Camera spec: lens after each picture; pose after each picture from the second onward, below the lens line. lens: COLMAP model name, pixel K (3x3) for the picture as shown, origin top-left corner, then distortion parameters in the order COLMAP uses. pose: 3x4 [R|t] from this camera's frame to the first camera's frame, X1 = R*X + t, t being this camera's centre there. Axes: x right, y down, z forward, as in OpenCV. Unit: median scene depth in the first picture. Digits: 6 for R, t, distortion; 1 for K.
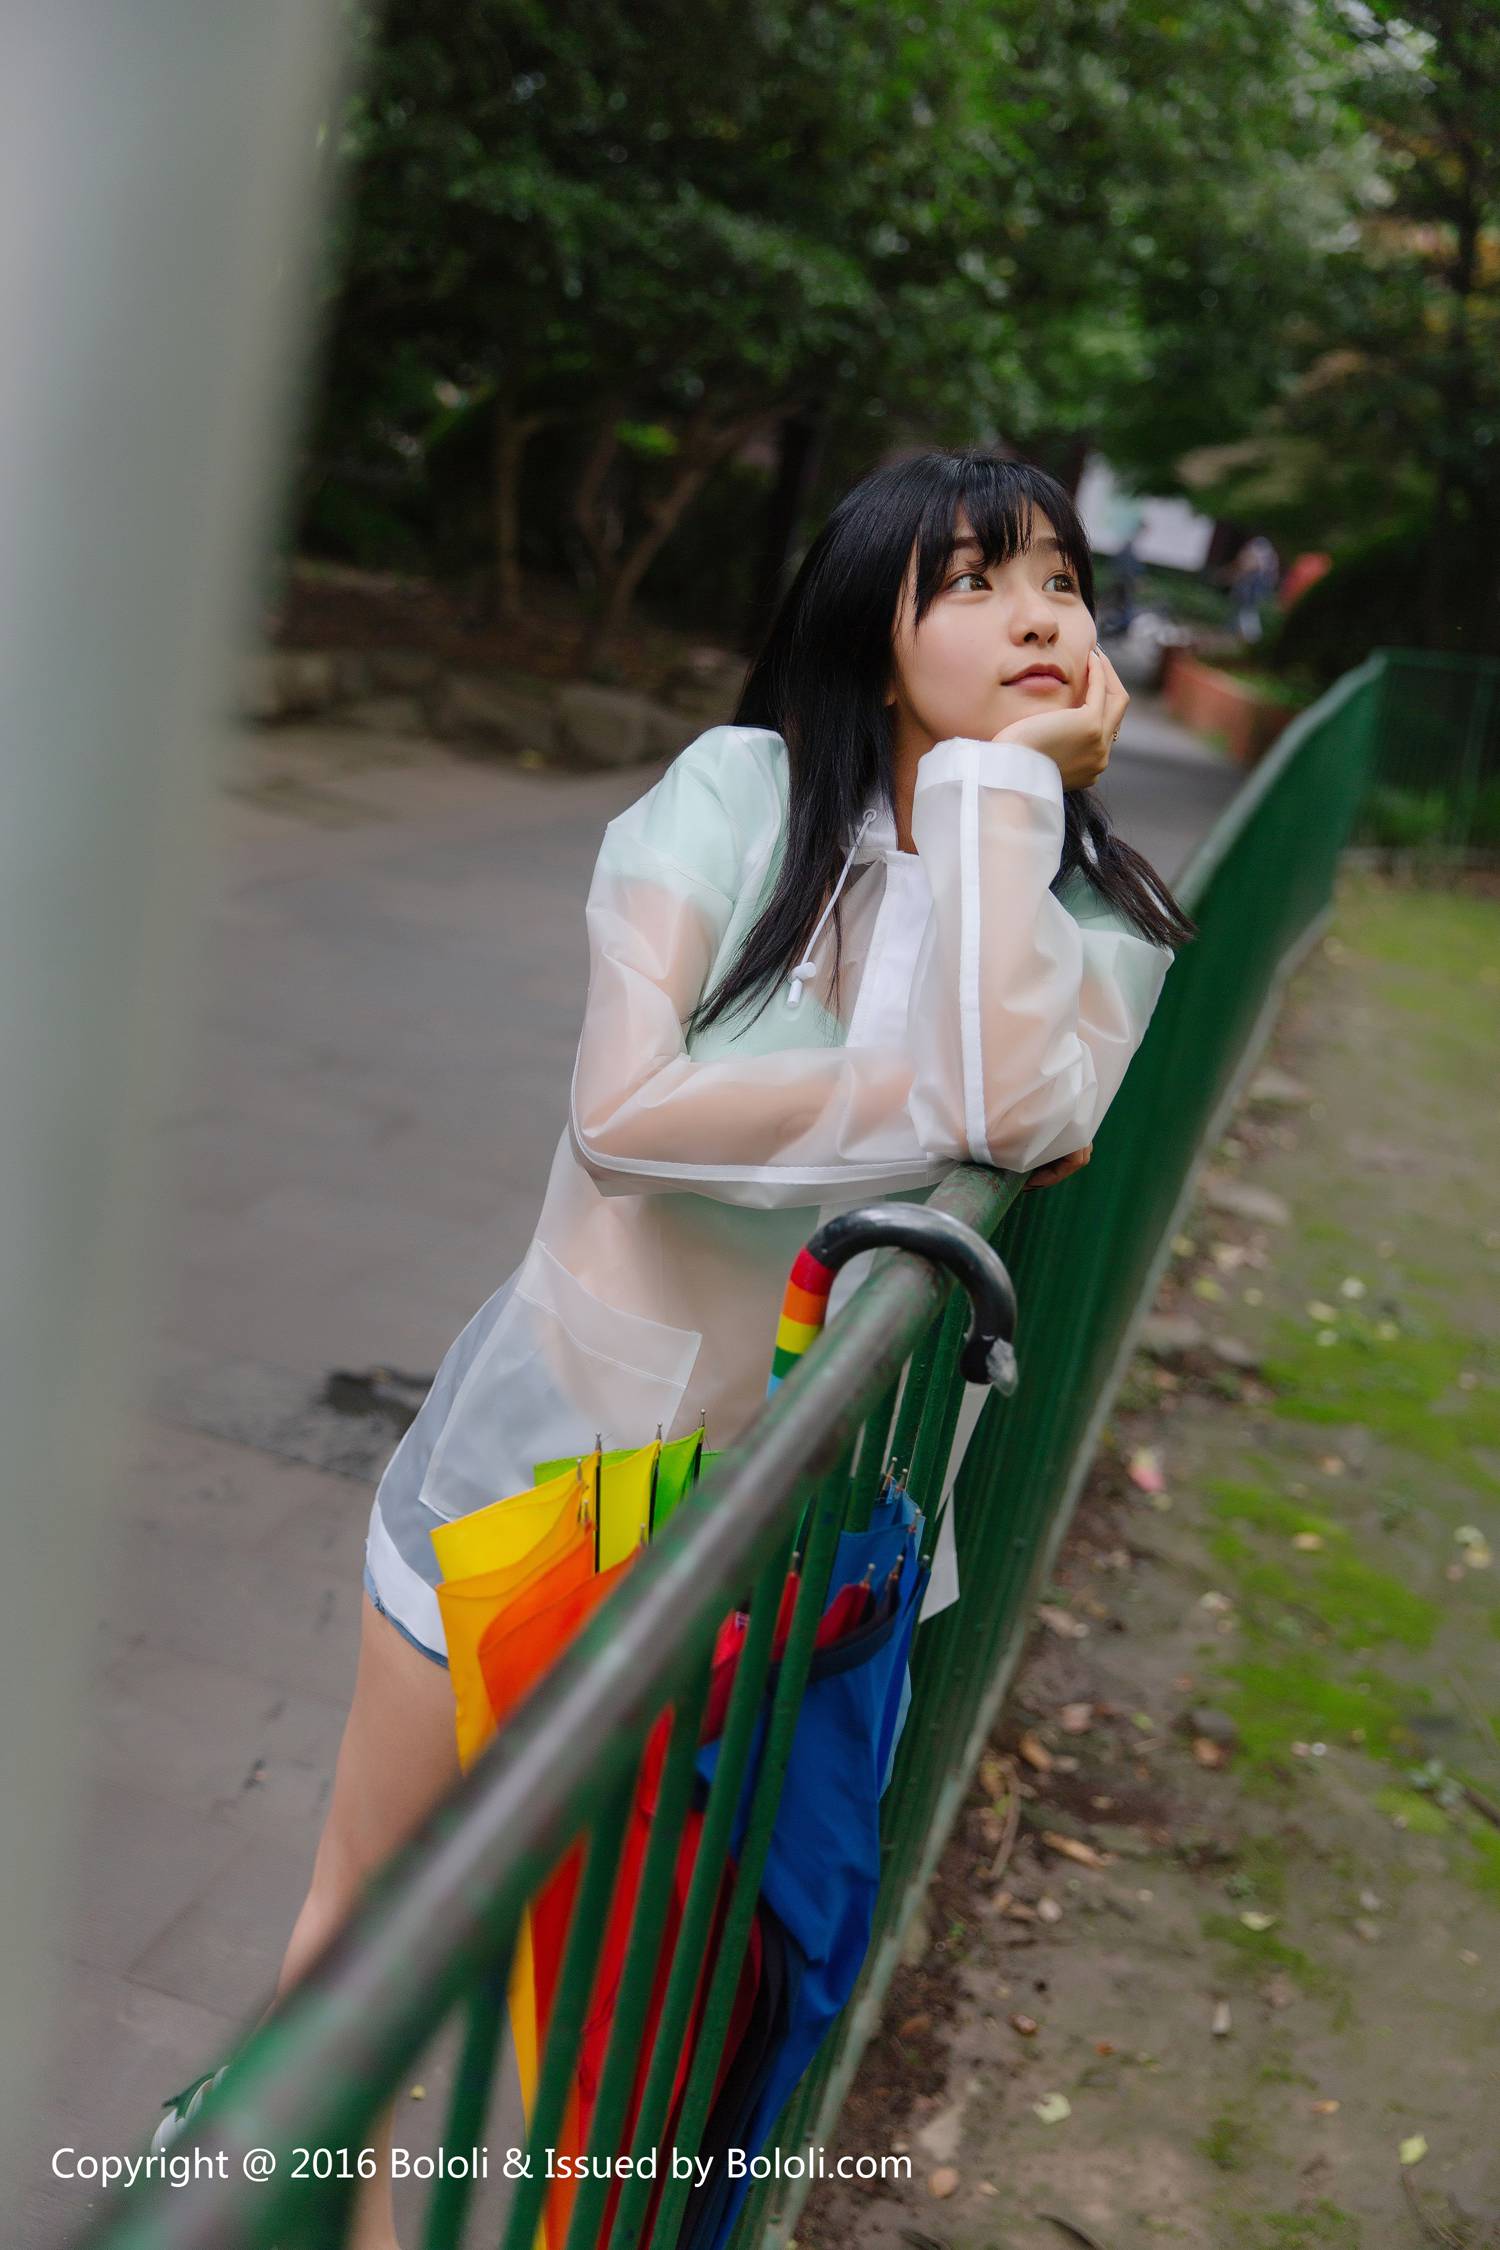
lens RADIAL K [[2645.6, 0, 750.0], [0, 2645.6, 1125.0], [0, 0, 1]] dist [0.007909, -0.000831]
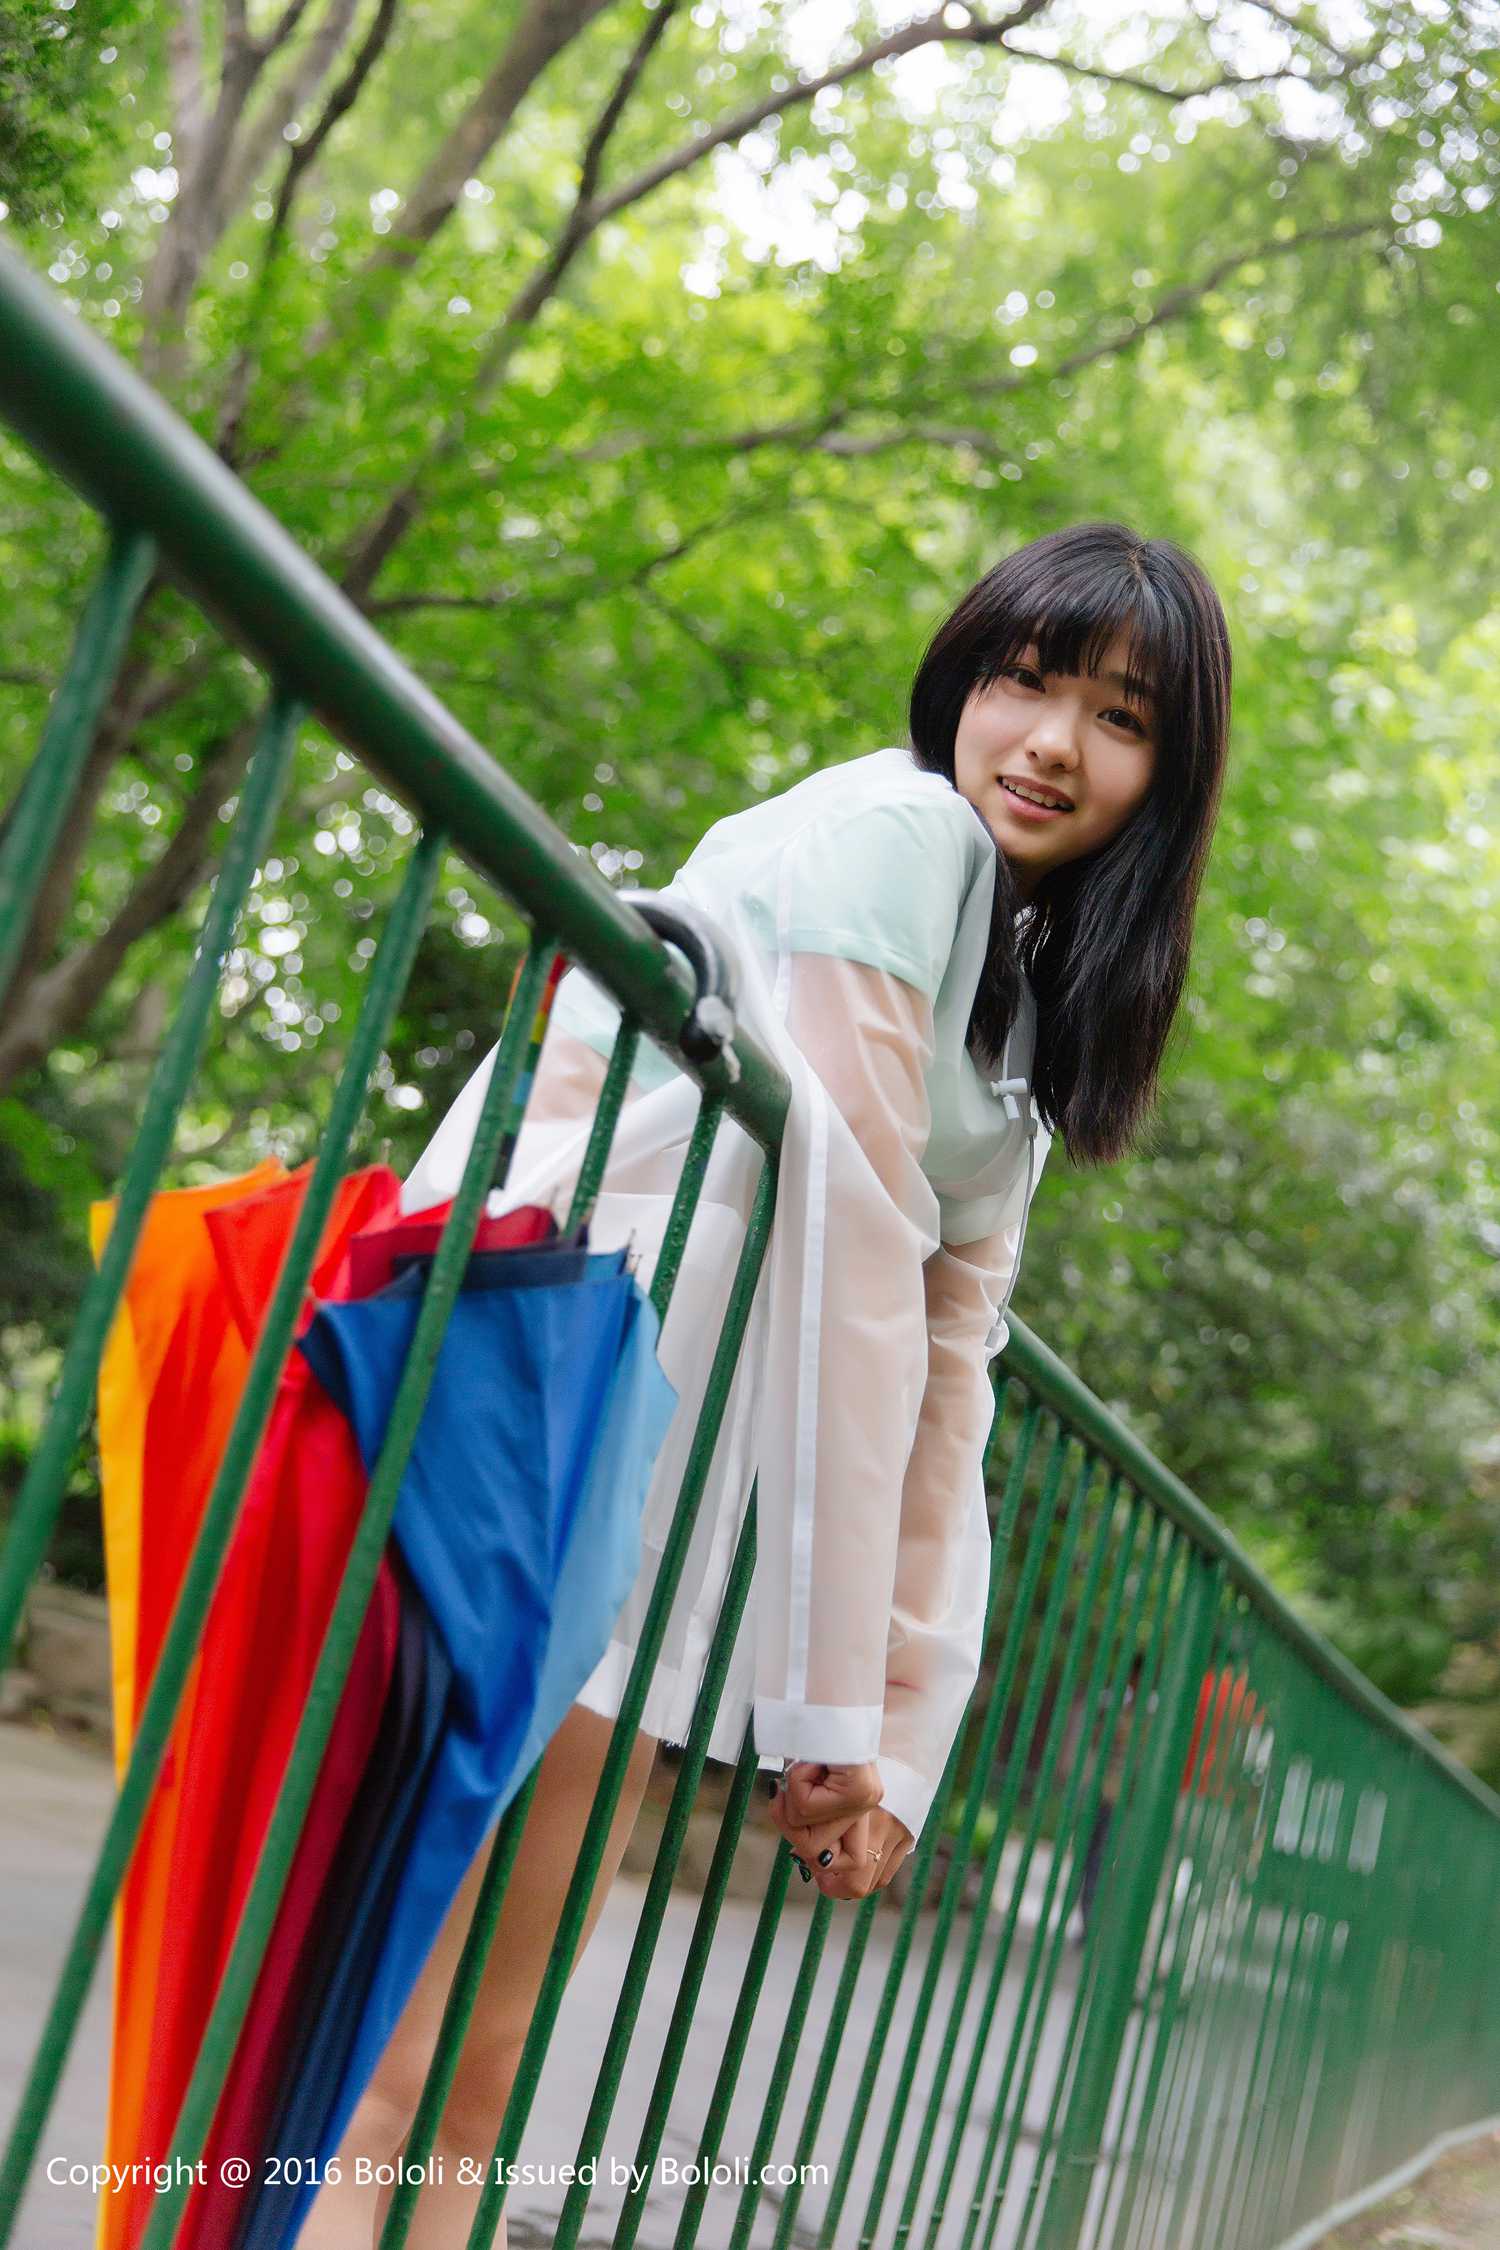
lens RADIAL K [[2669.4, 0, 750.0], [0, 2669.4, 1125.0], [0, 0, 1]] dist [0.006111, 0.030903]
pose [[0.995126, 0.047867, -0.086211, 0.046887], [-0.082927, 0.879298, -0.468997, 0.141658], [0.053355, 0.473860, 0.878982, 0.039607]]
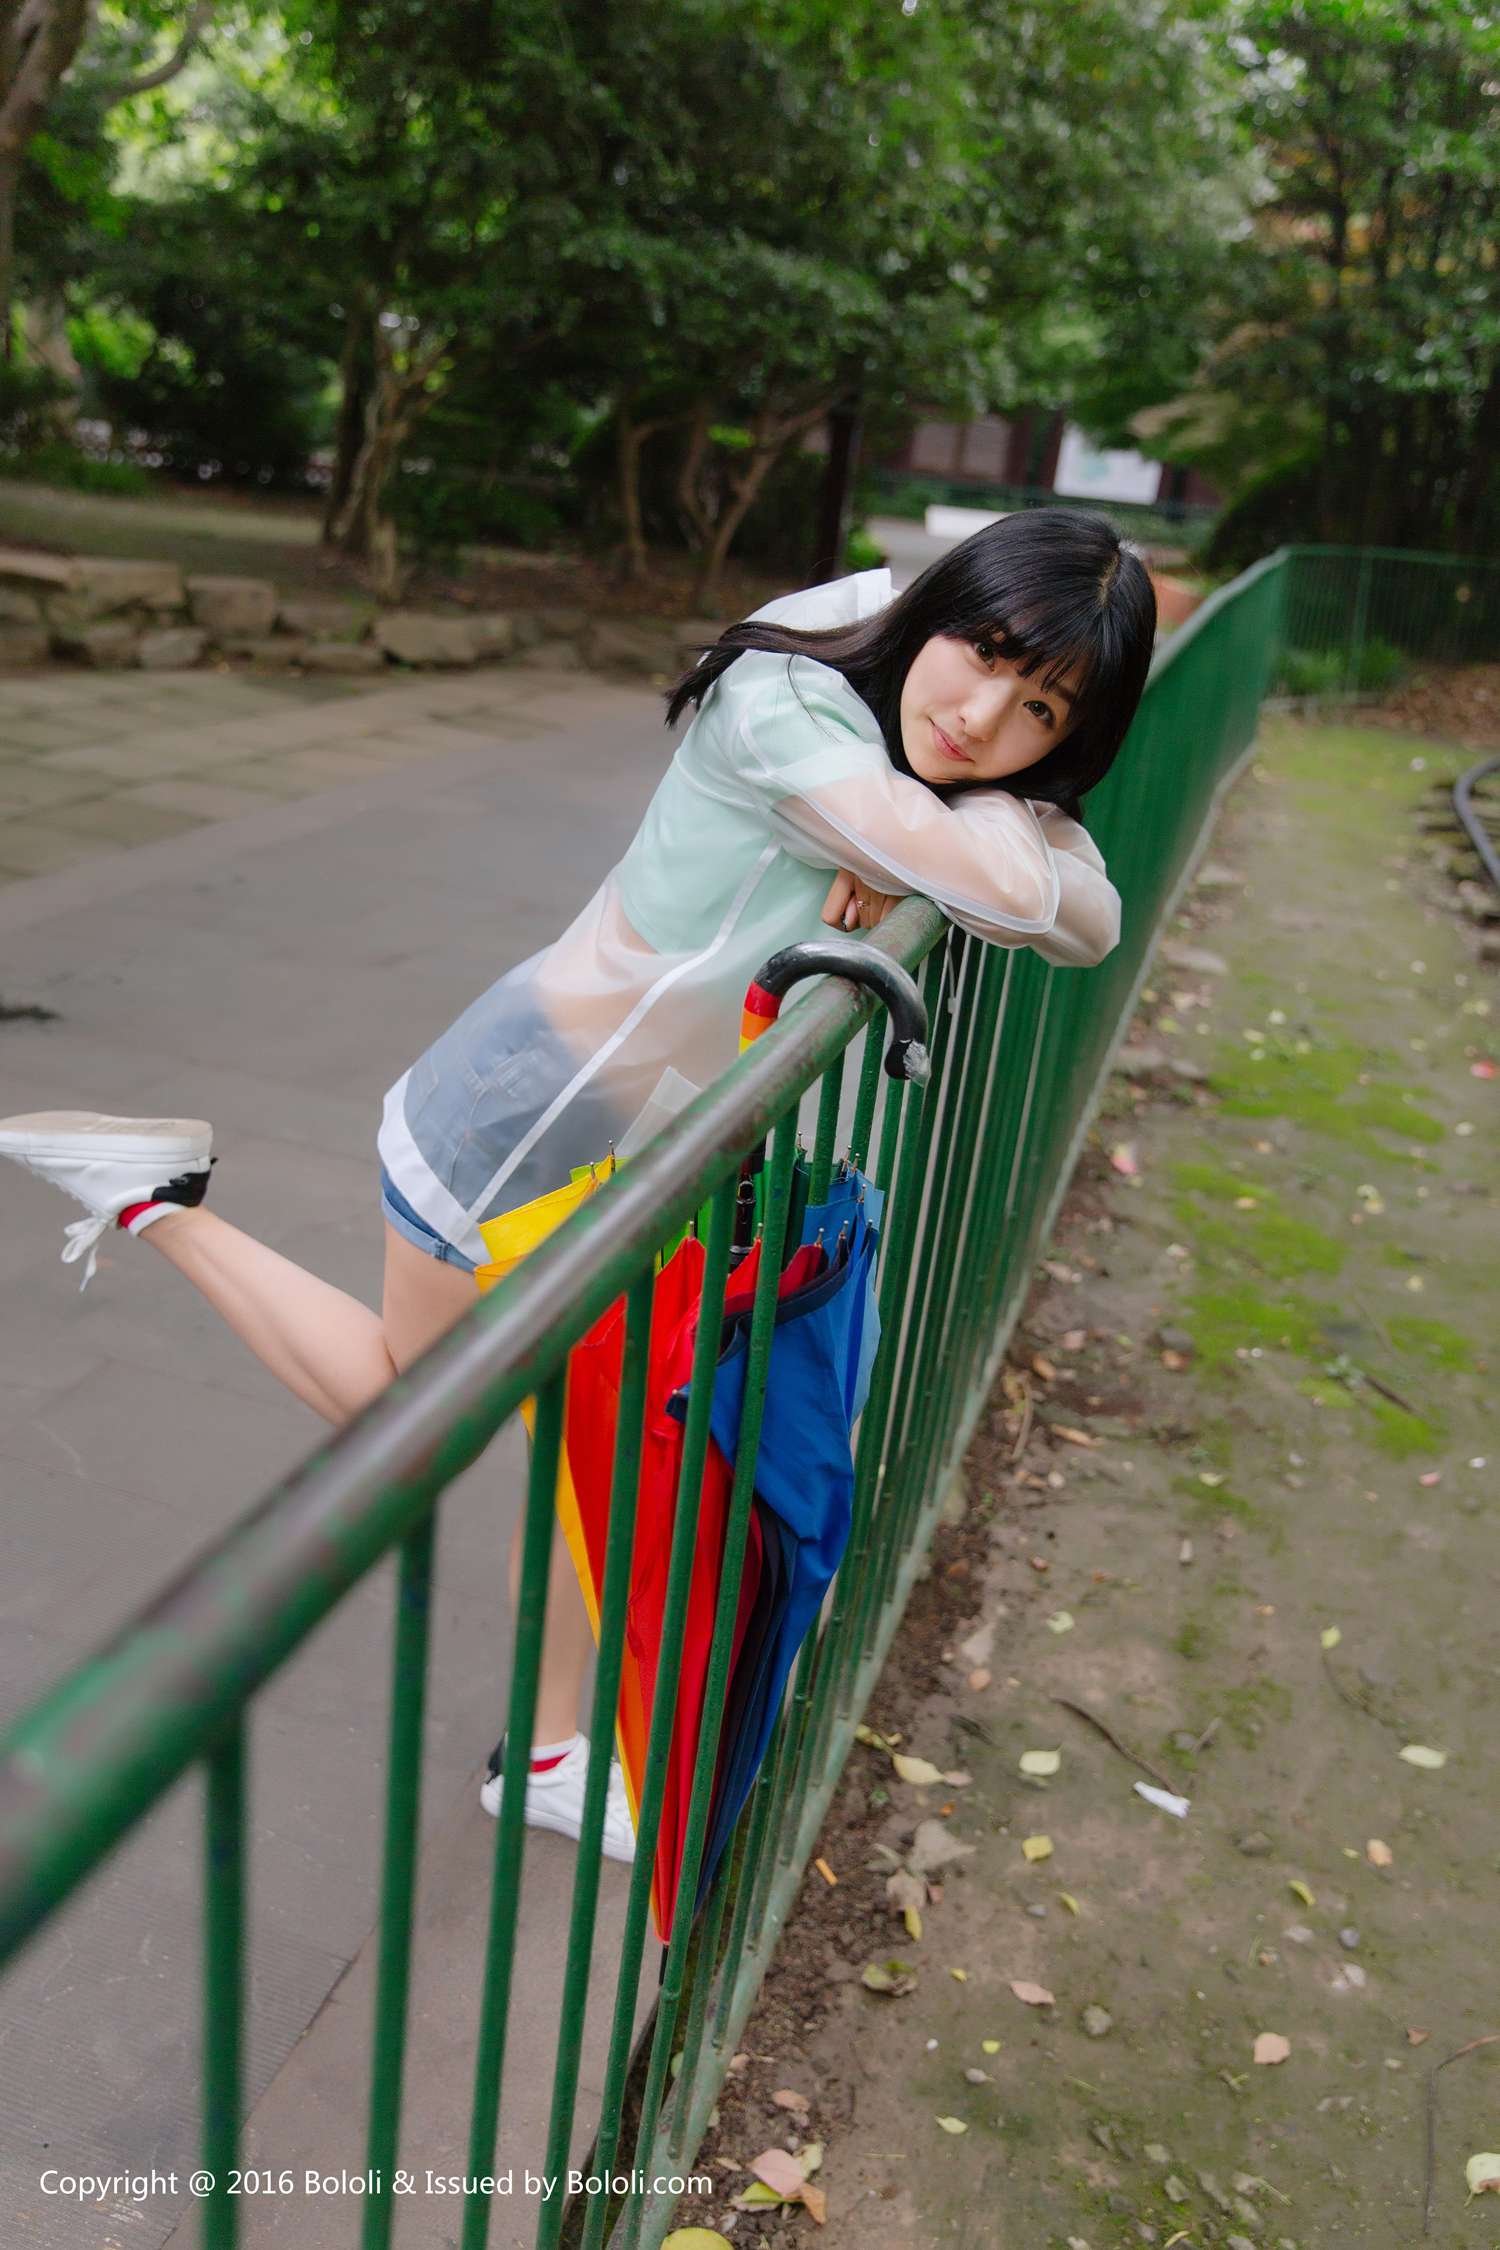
lens RADIAL K [[1872.0, 0, 750.0], [0, 1872.0, 1125.0], [0, 0, 1]] dist [0.000147, 0.009208]
pose [[0.995743, -0.067755, -0.062496, 0.016953], [0.073416, 0.992933, 0.093244, 0.007877], [0.055736, -0.097435, 0.993680, 0.030016]]
